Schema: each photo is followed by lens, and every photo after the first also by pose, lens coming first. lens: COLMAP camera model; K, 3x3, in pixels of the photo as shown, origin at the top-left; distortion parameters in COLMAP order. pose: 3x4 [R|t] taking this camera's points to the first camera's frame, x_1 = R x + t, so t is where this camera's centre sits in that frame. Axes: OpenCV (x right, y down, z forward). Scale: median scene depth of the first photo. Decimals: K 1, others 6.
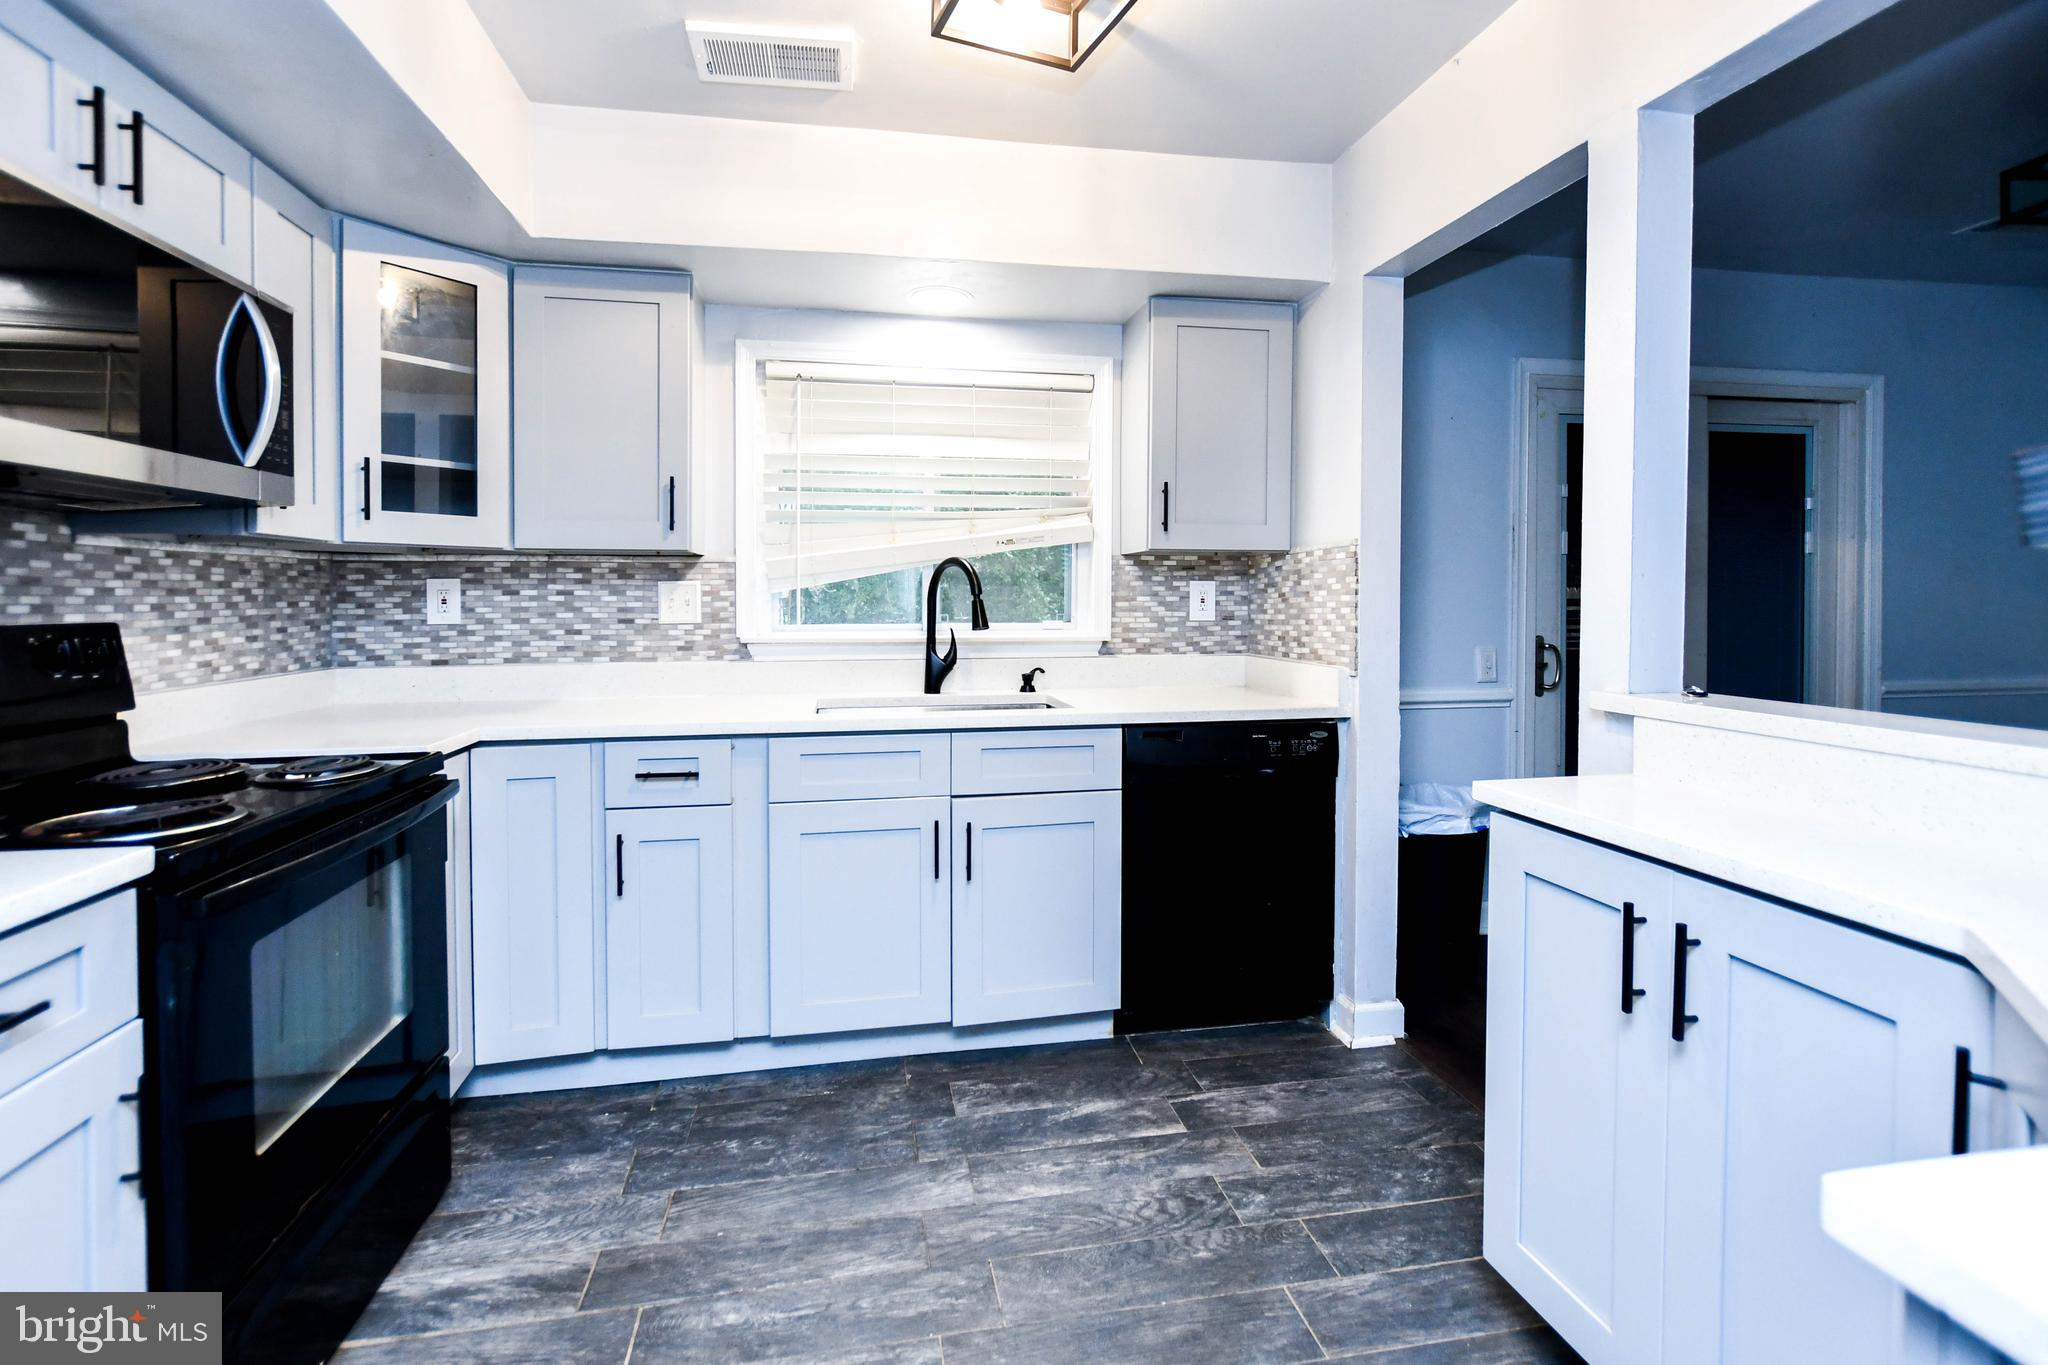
lens RADIAL K [[923.2, 0, 1016.0], [0, 923.2, 604.6], [0, 0, 1]] dist [-0.000720, 0.000546]
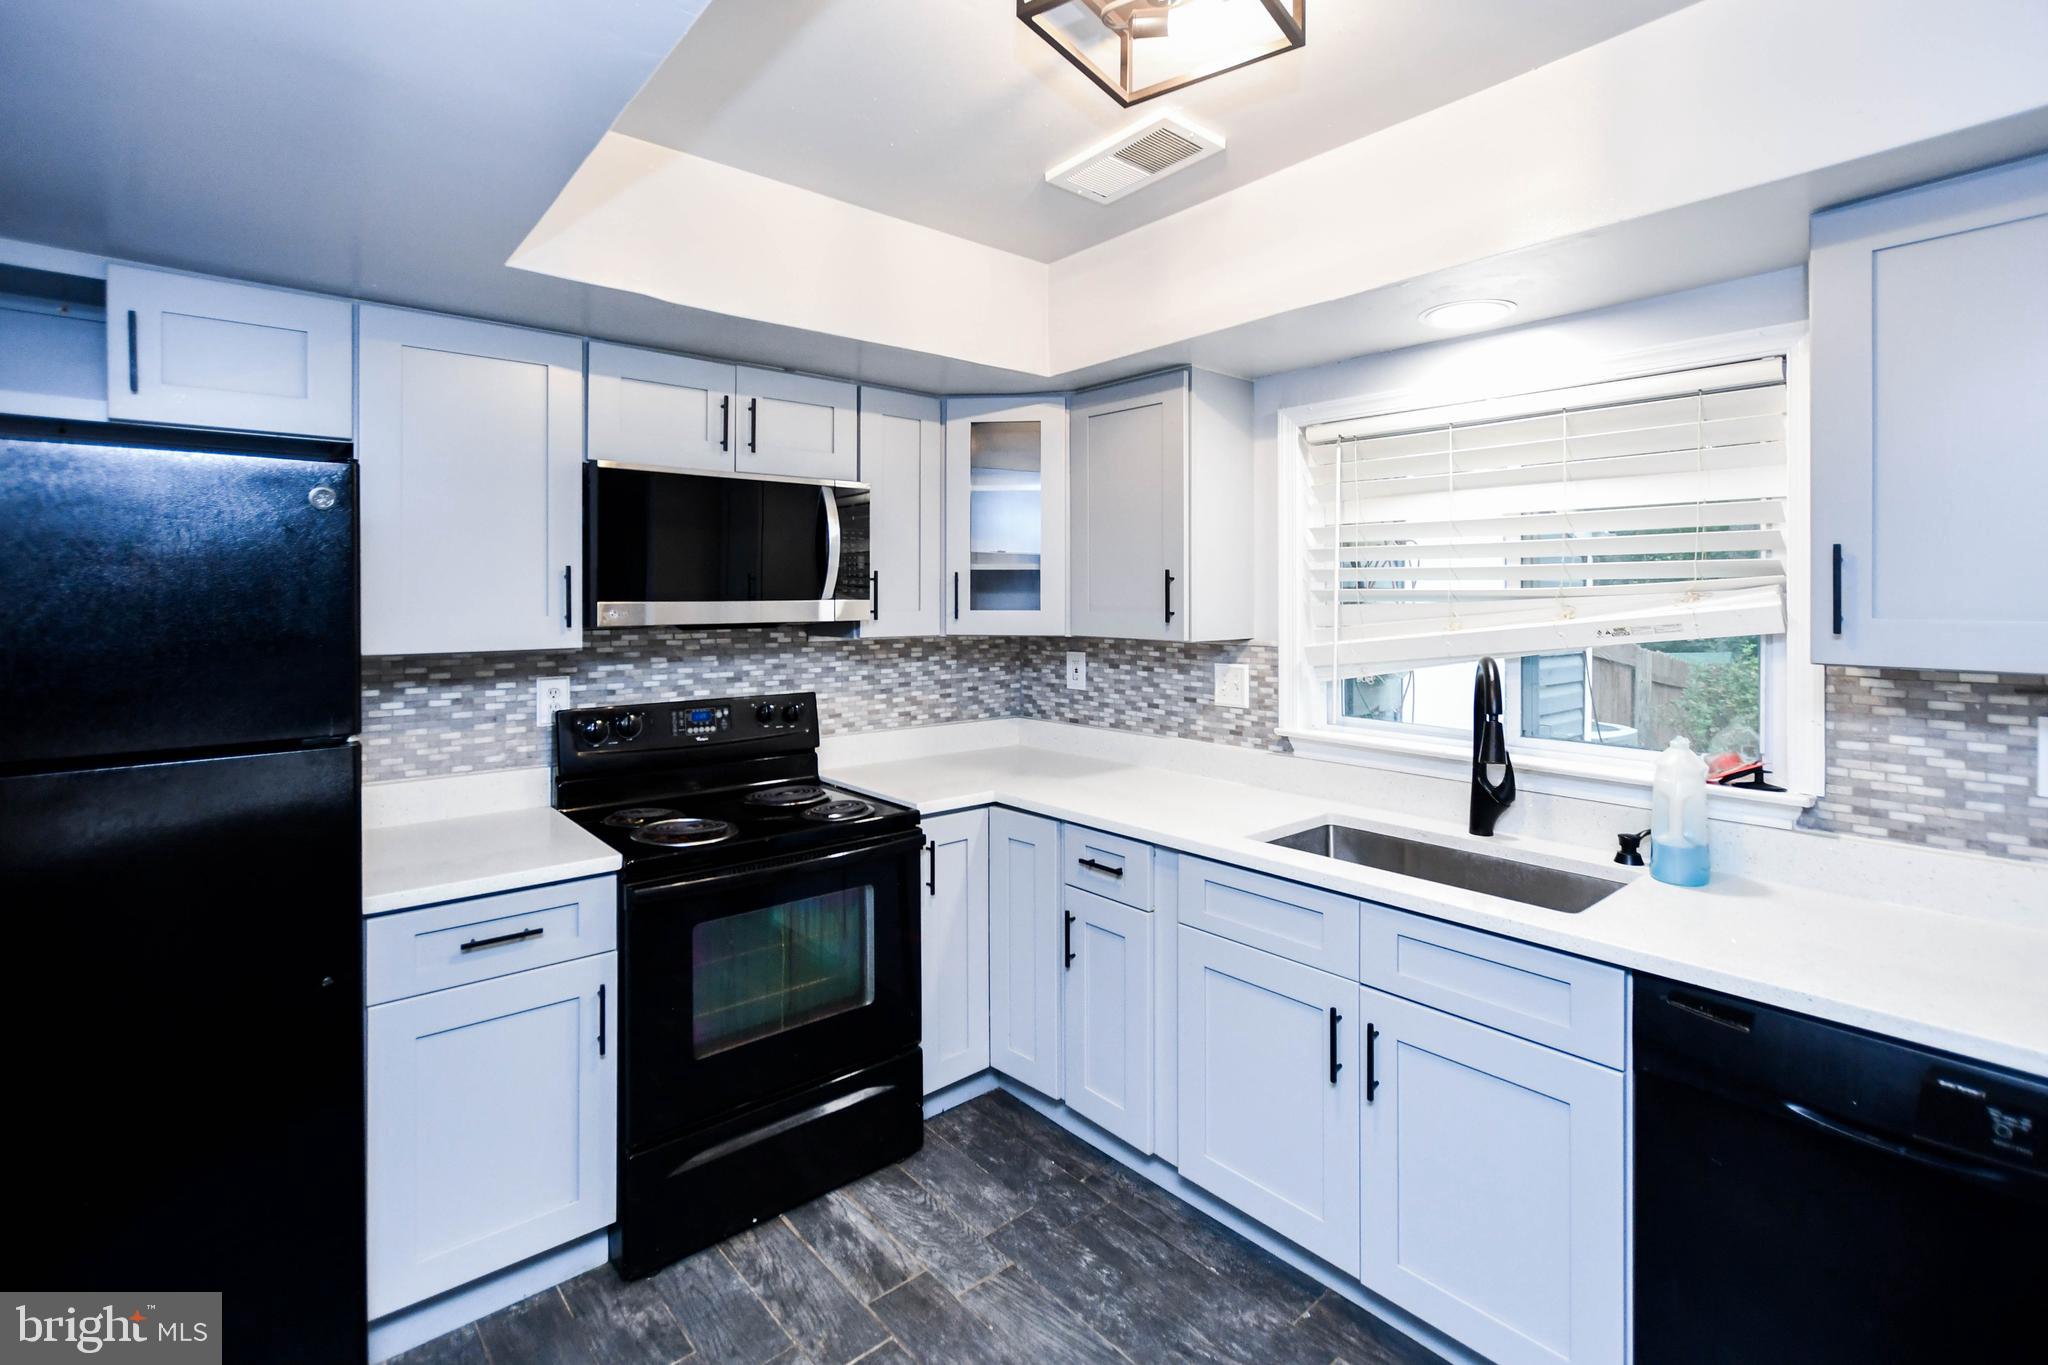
lens RADIAL K [[939.8, 0, 1021.2], [0, 939.8, 580.8], [0, 0, 1]] dist [-0.004556, 0.000074]
pose [[0.501405, -0.010057, -0.865154, 0.471073], [-0.013360, 0.999723, -0.019364, -0.109978], [0.865109, 0.021268, 0.501132, 0.359579]]
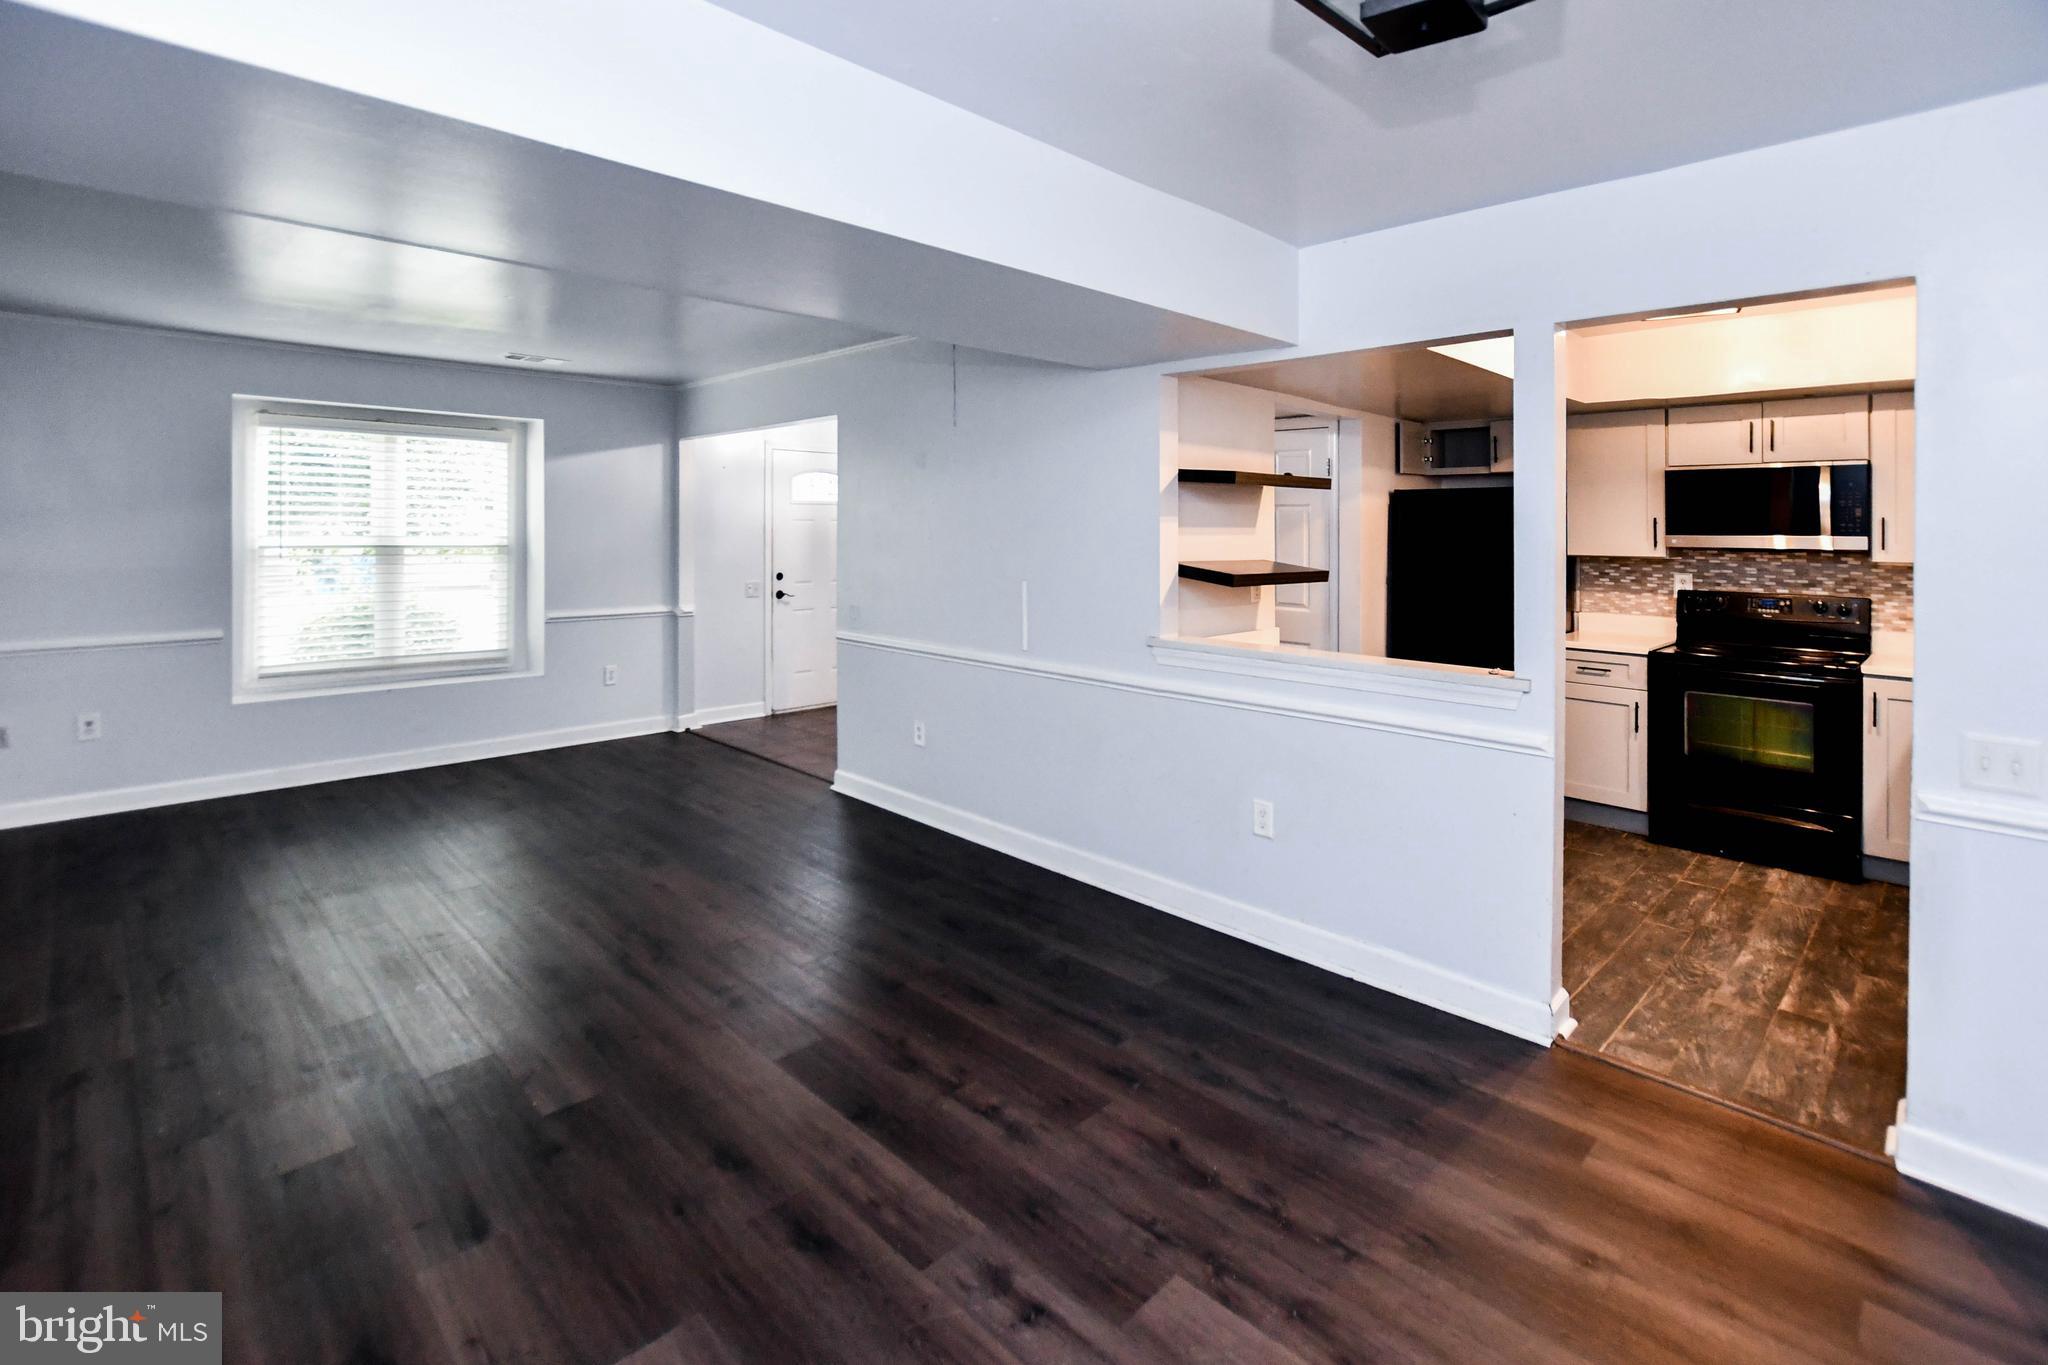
lens RADIAL K [[939.8, 0, 1021.2], [0, 939.8, 580.8], [0, 0, 1]] dist [-0.004556, 0.000074]
pose [[-0.821043, 0.029864, -0.570084, 1.665204], [-0.013076, 0.997385, 0.071081, -0.127110], [0.570716, 0.065815, -0.818506, 1.289160]]
